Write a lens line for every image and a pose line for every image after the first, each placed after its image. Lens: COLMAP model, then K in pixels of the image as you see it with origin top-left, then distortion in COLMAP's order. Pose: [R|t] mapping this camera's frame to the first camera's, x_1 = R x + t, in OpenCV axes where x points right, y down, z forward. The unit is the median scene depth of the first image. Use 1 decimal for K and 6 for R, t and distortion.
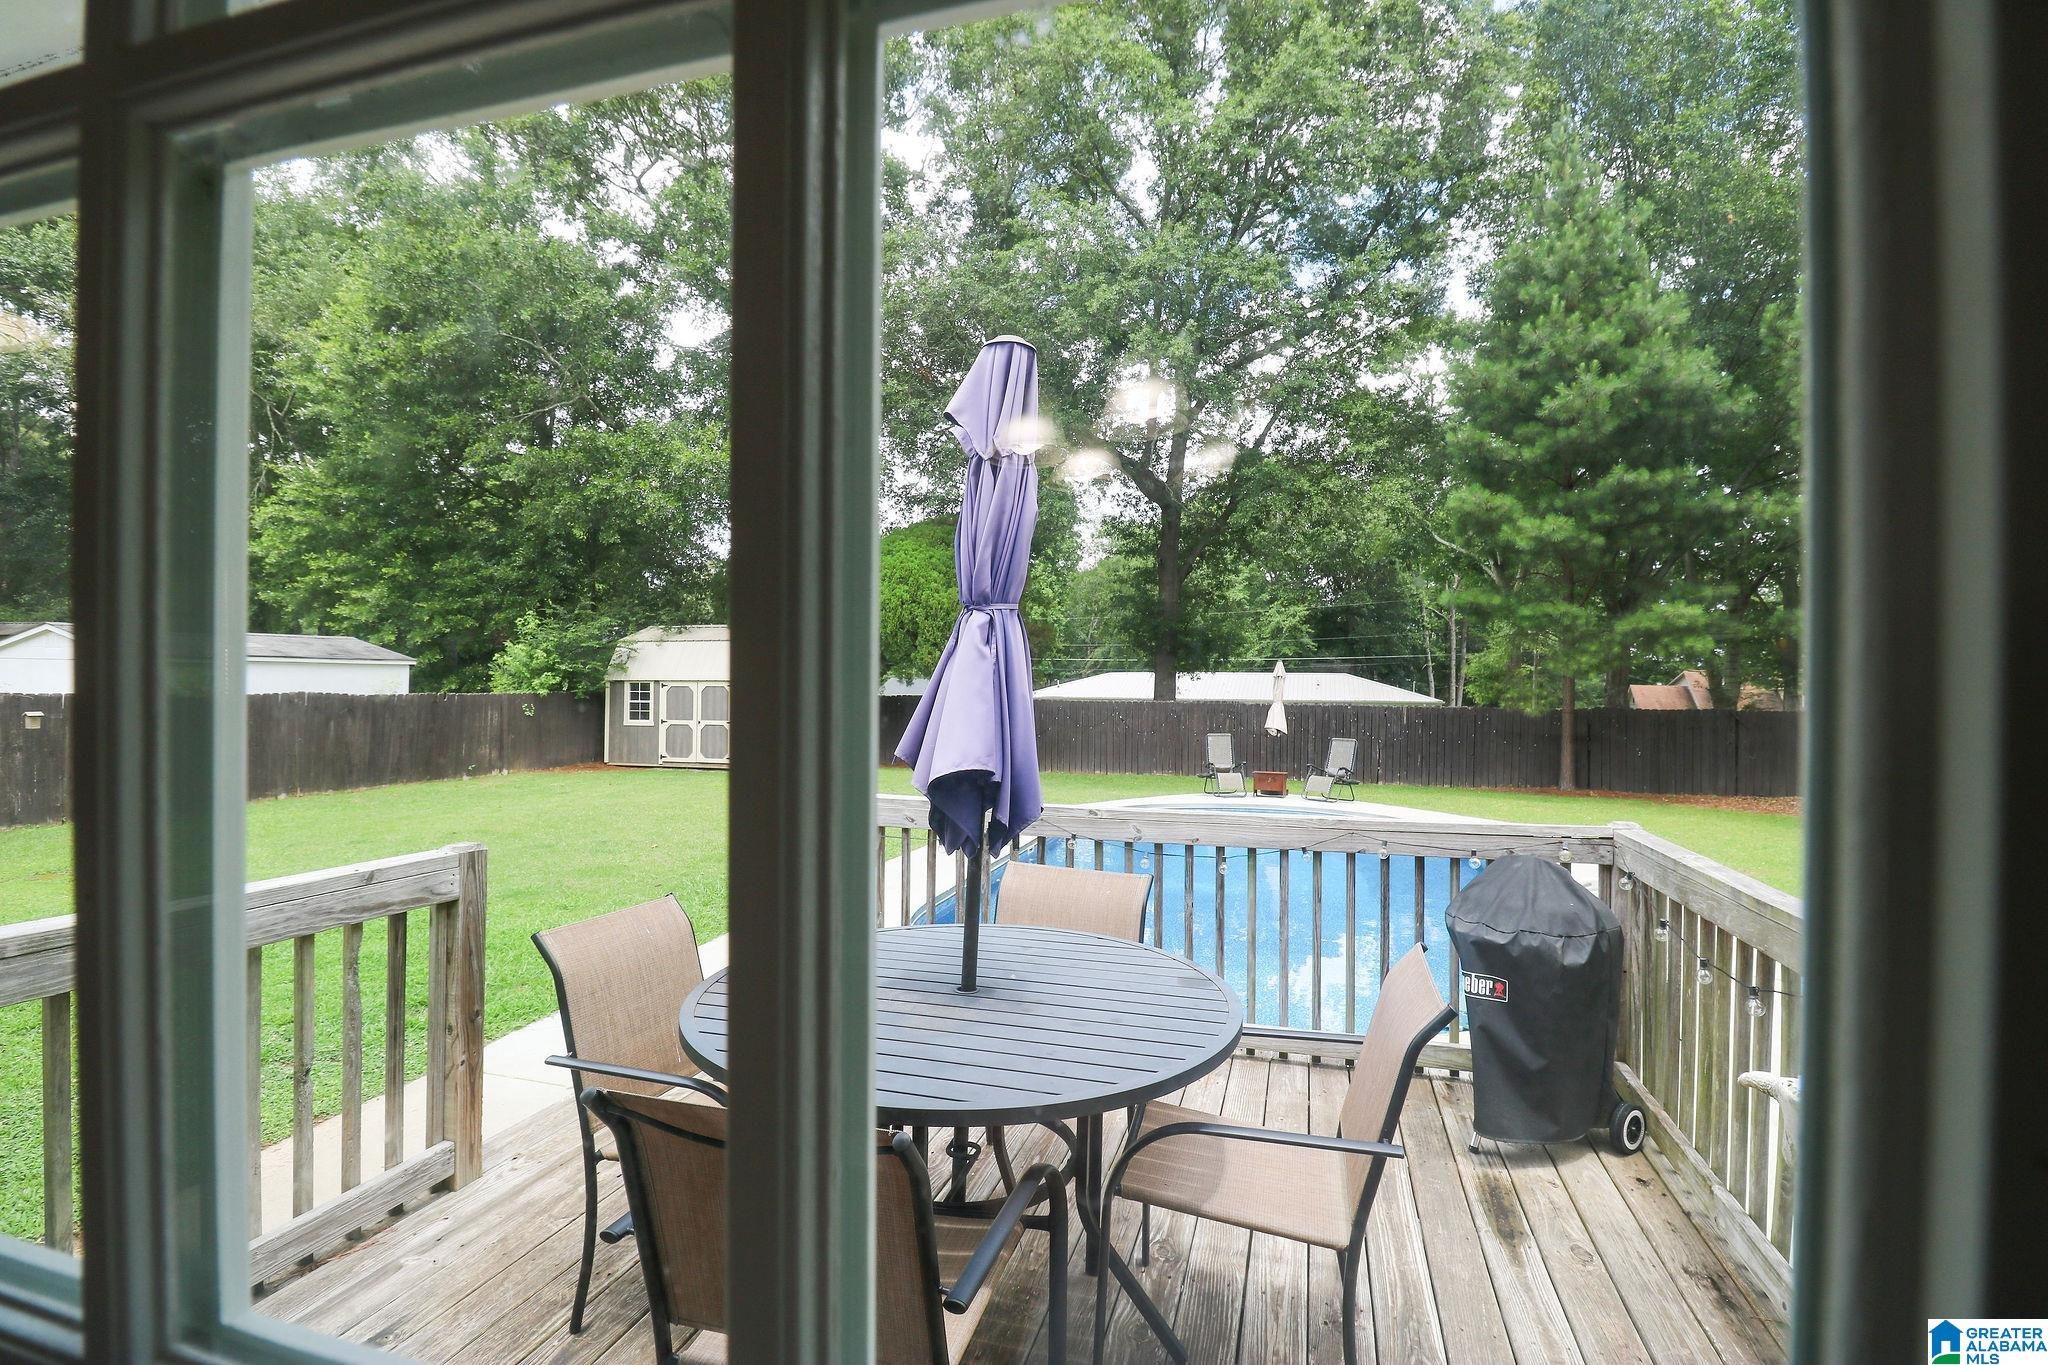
lens RADIAL K [[960.1, 0, 1024.0], [0, 960.1, 682.5], [0, 0, 1]] dist [-0.001794, -0.011044]
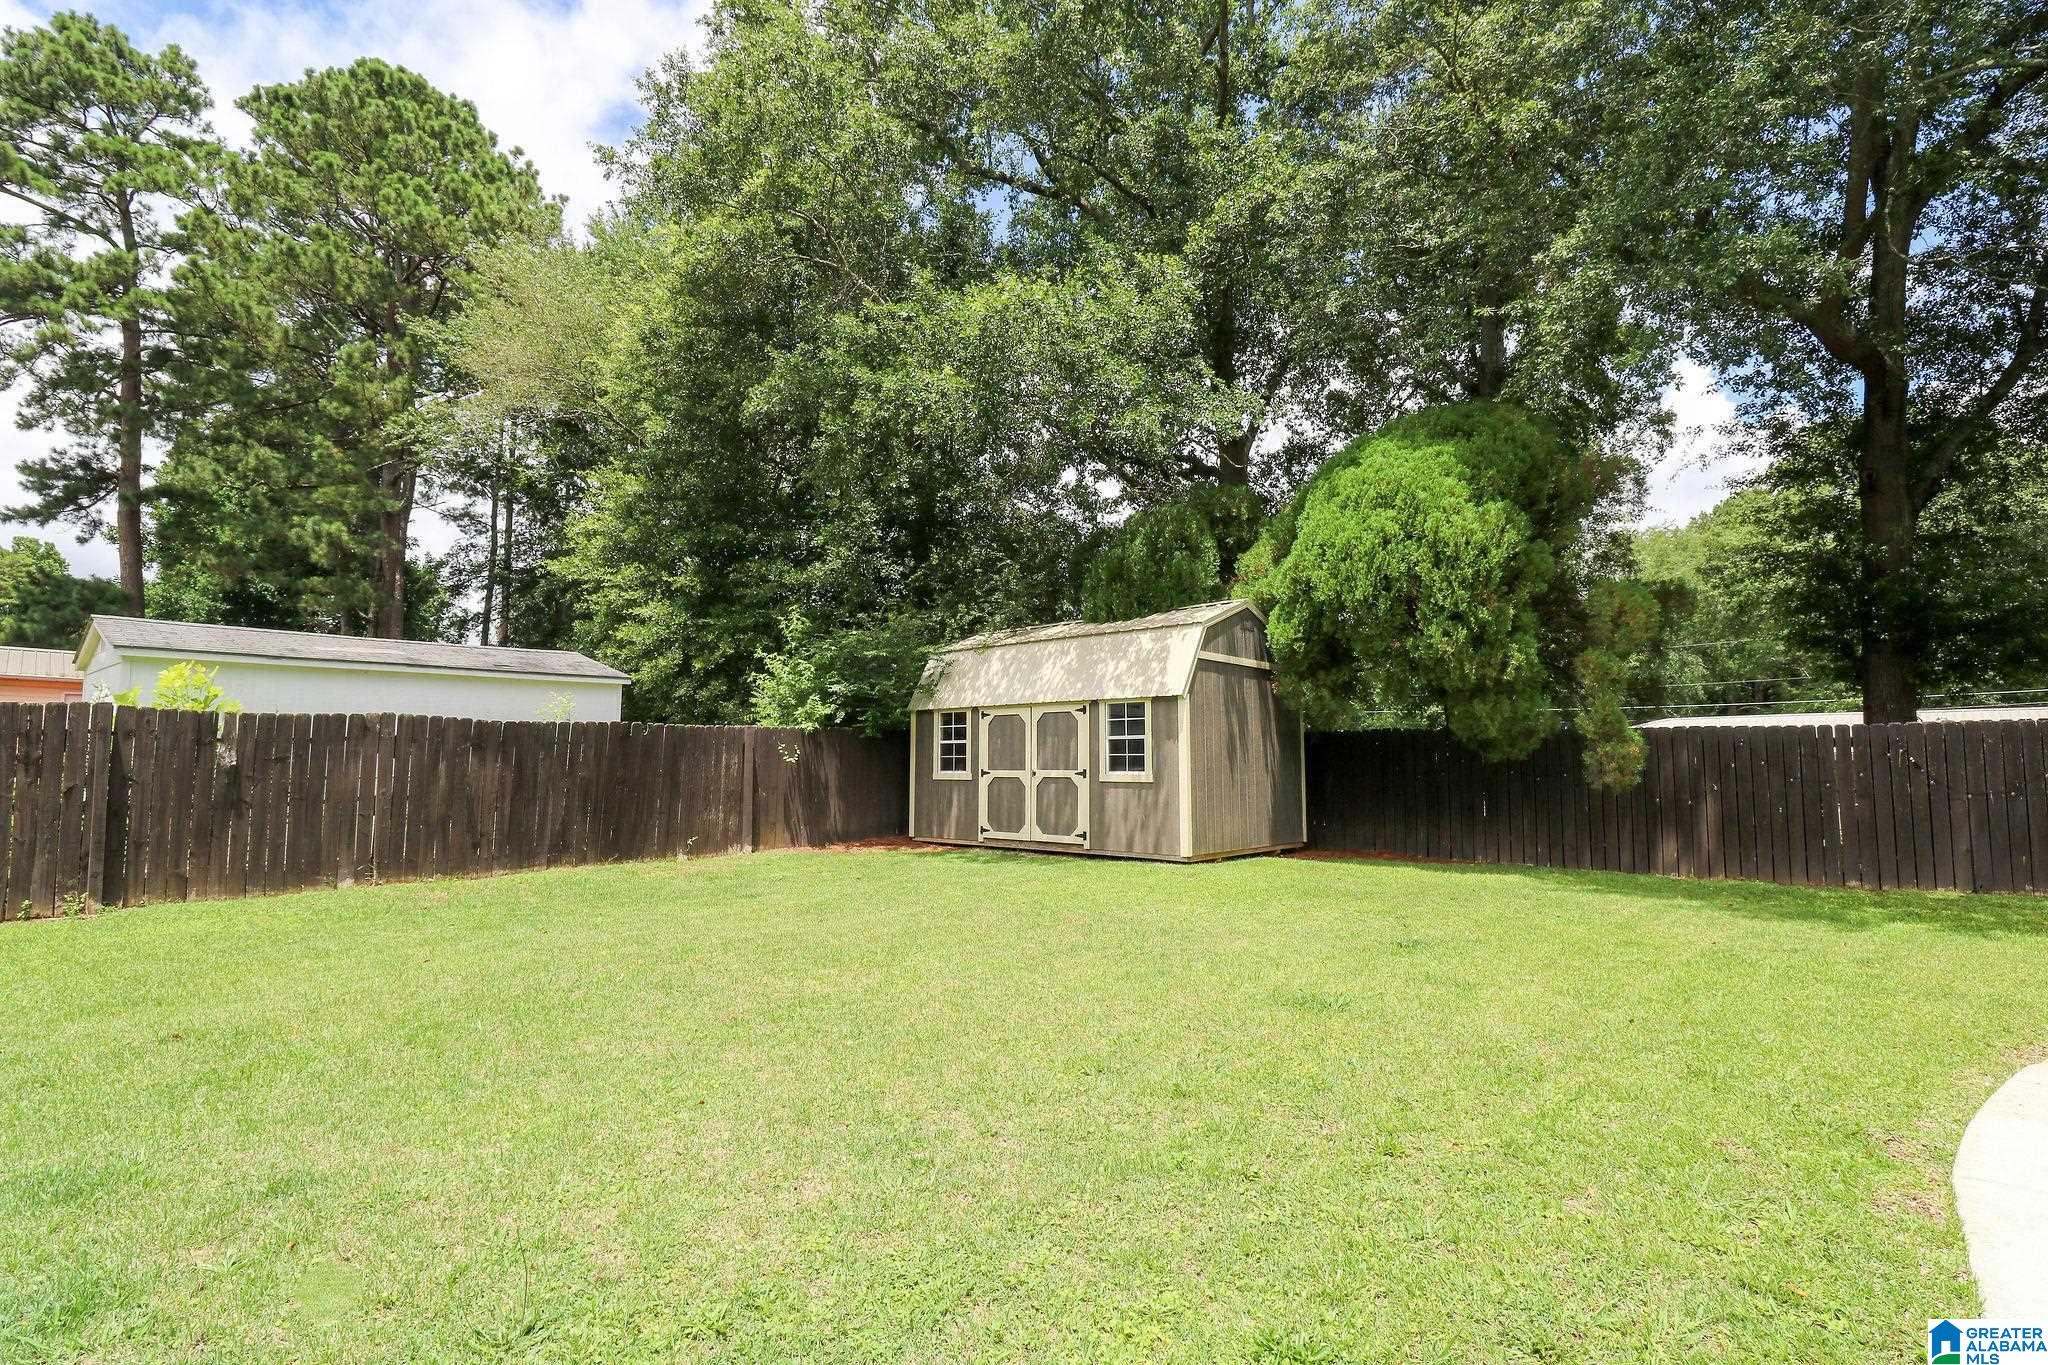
lens RADIAL K [[960.1, 0, 1024.0], [0, 960.1, 682.5], [0, 0, 1]] dist [-0.001794, -0.011044]
pose [[0.901466, -0.044237, -0.430584, -0.087655], [0.011451, 0.996853, -0.078440, 0.033006], [0.432699, 0.065780, 0.899136, 0.474277]]
